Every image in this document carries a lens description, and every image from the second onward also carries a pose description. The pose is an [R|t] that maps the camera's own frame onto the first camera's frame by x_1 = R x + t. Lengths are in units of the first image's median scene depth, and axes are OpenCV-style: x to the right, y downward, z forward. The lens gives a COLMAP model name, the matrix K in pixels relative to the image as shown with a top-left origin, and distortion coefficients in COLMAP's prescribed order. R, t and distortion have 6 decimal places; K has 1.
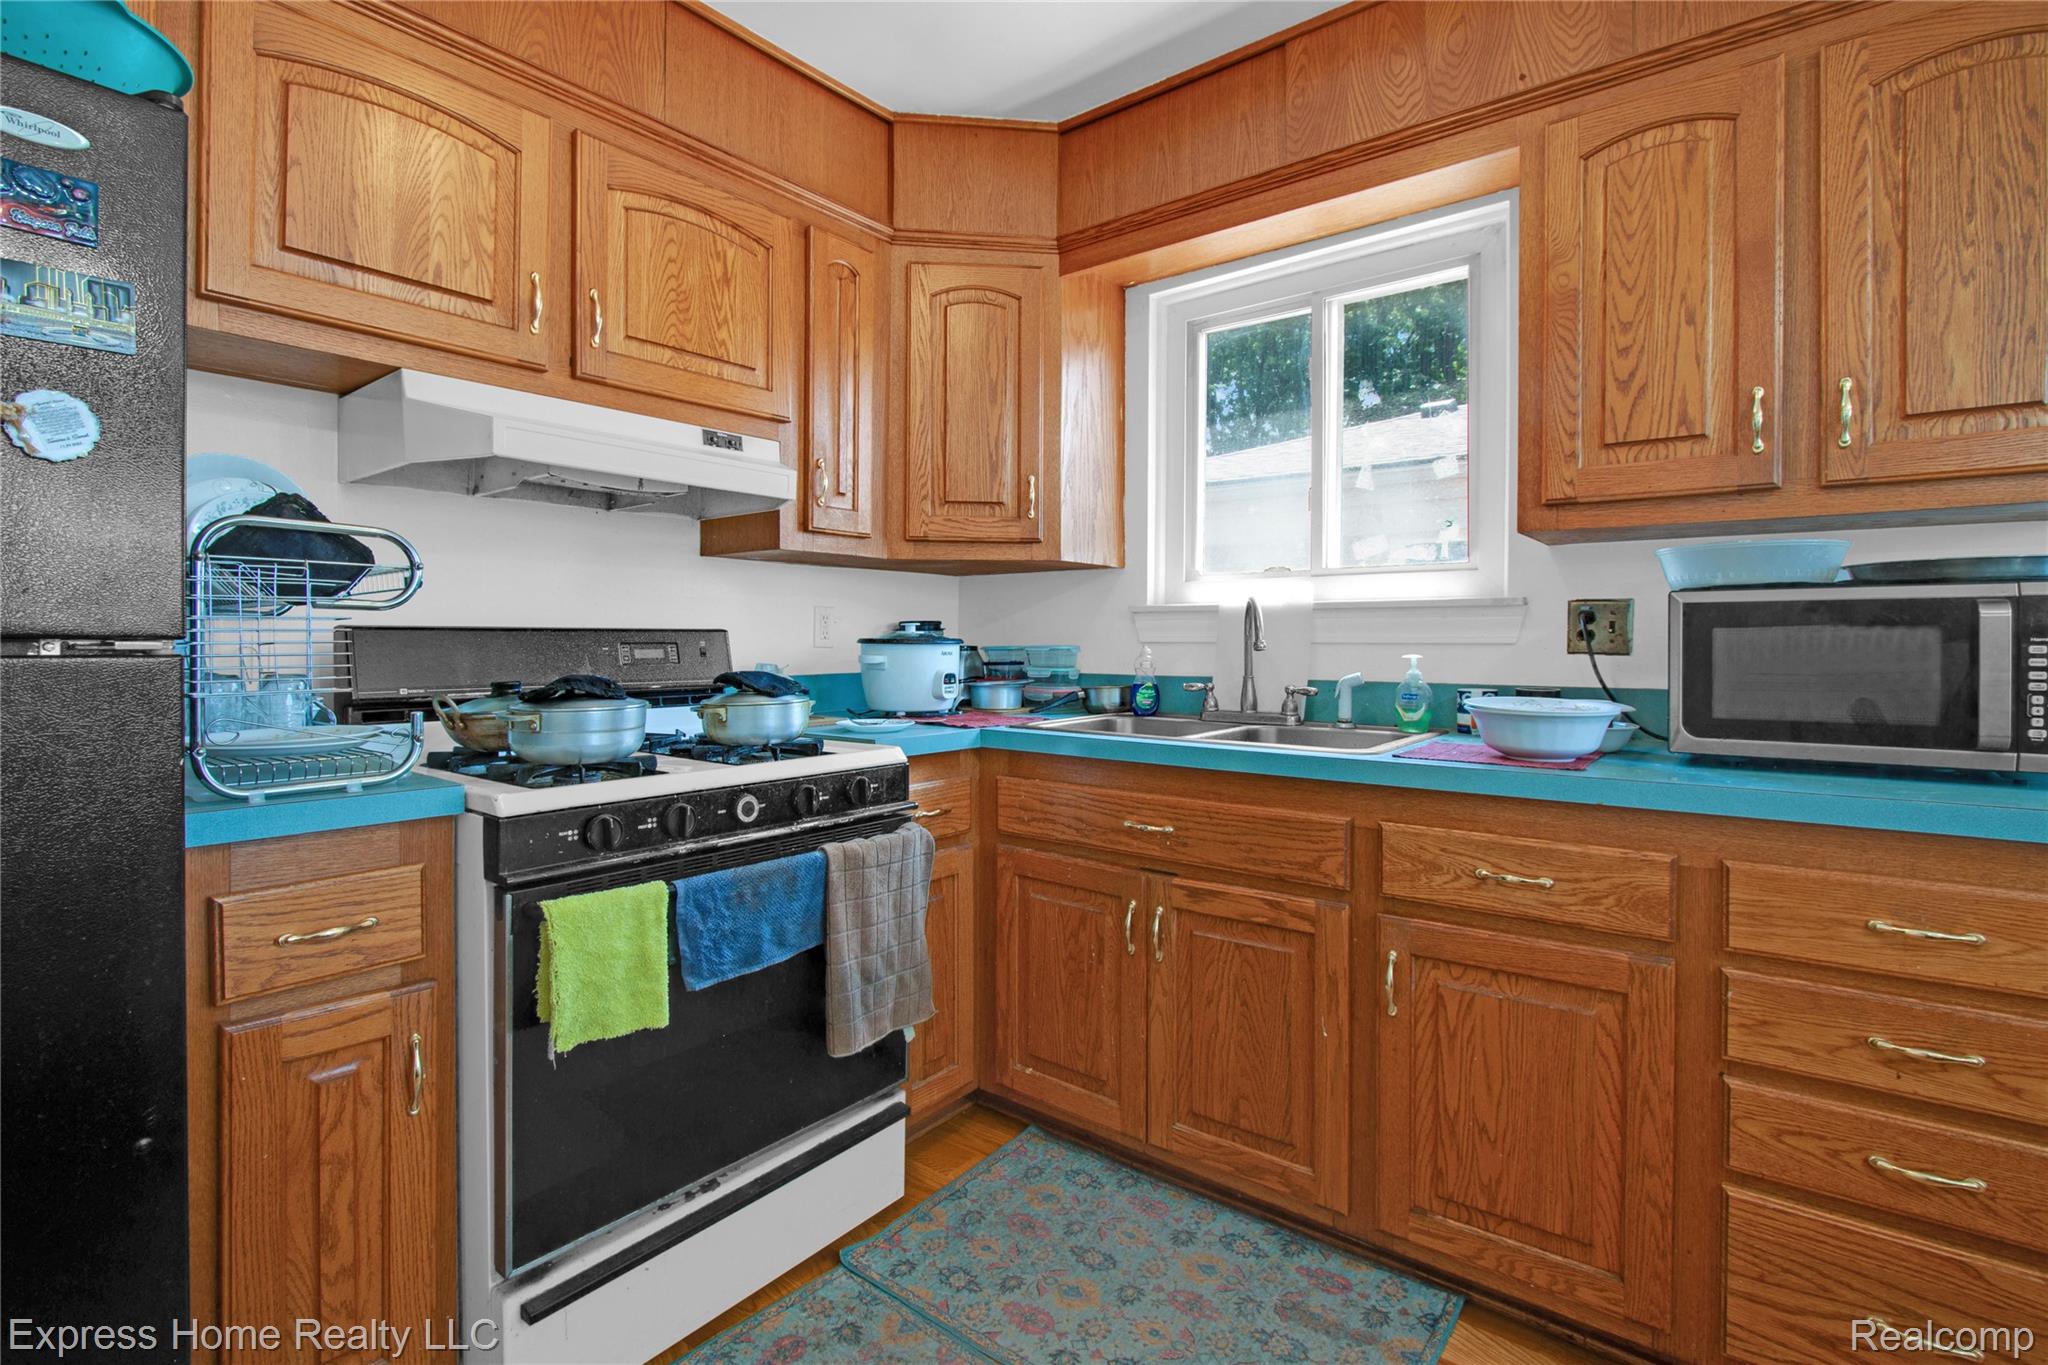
lens RADIAL K [[1012.1, 0, 1051.1], [0, 1012.1, 639.9], [0, 0, 1]] dist [-0.008227, 0.000496]
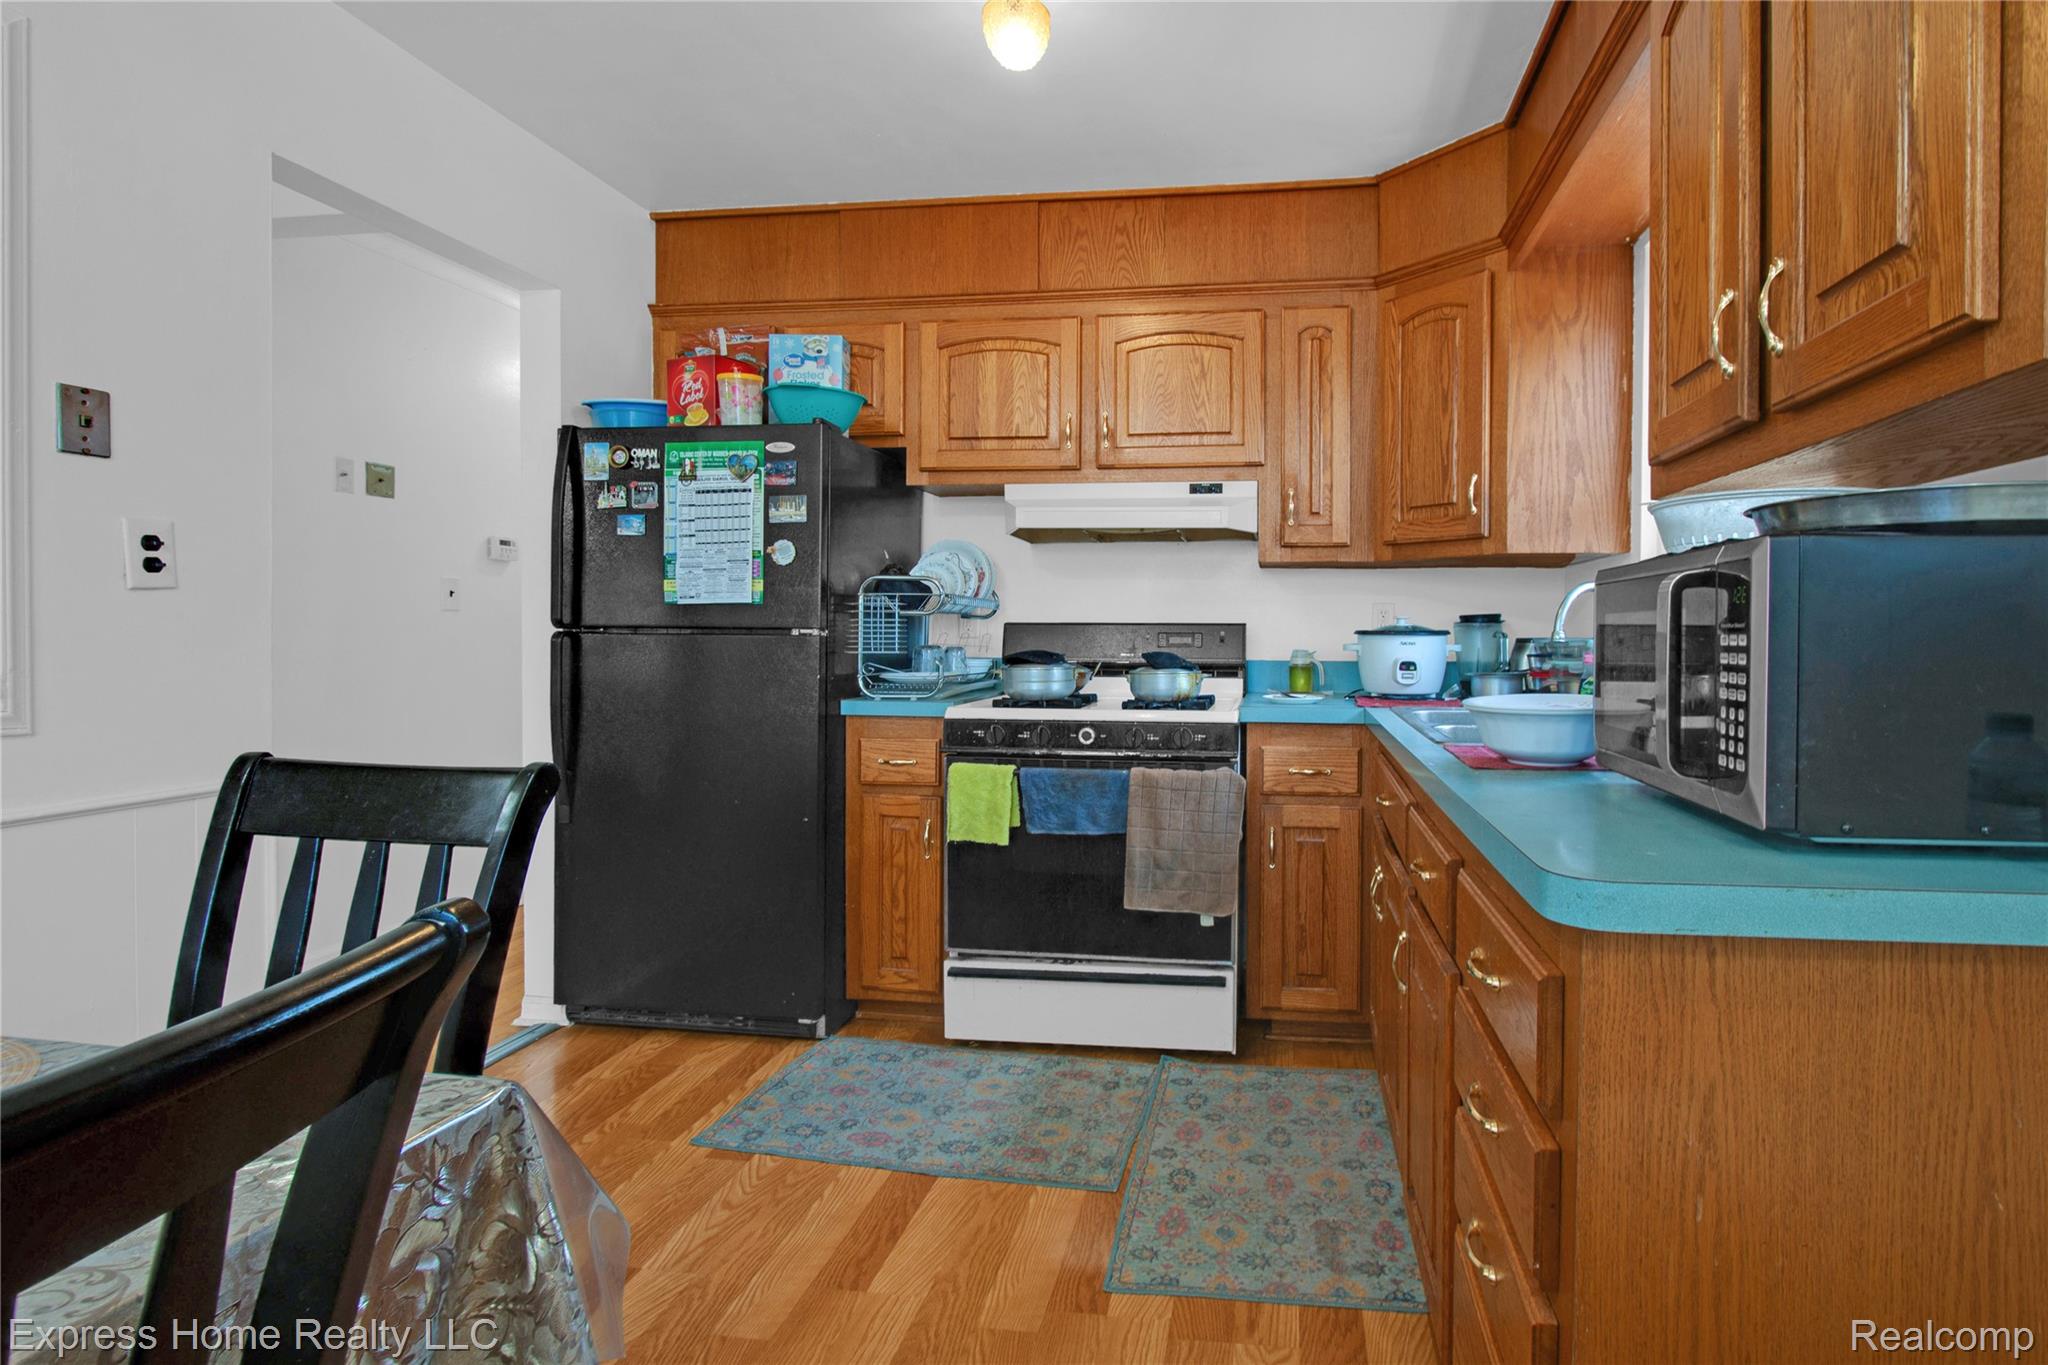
lens RADIAL K [[1012.1, 0, 1051.1], [0, 1012.1, 639.9], [0, 0, 1]] dist [-0.008227, 0.000496]
pose [[0.468726, 0.008256, -0.883305, 0.968161], [-0.004381, 0.999966, 0.007022, 0.004029], [0.883333, 0.000578, 0.468747, 0.180494]]
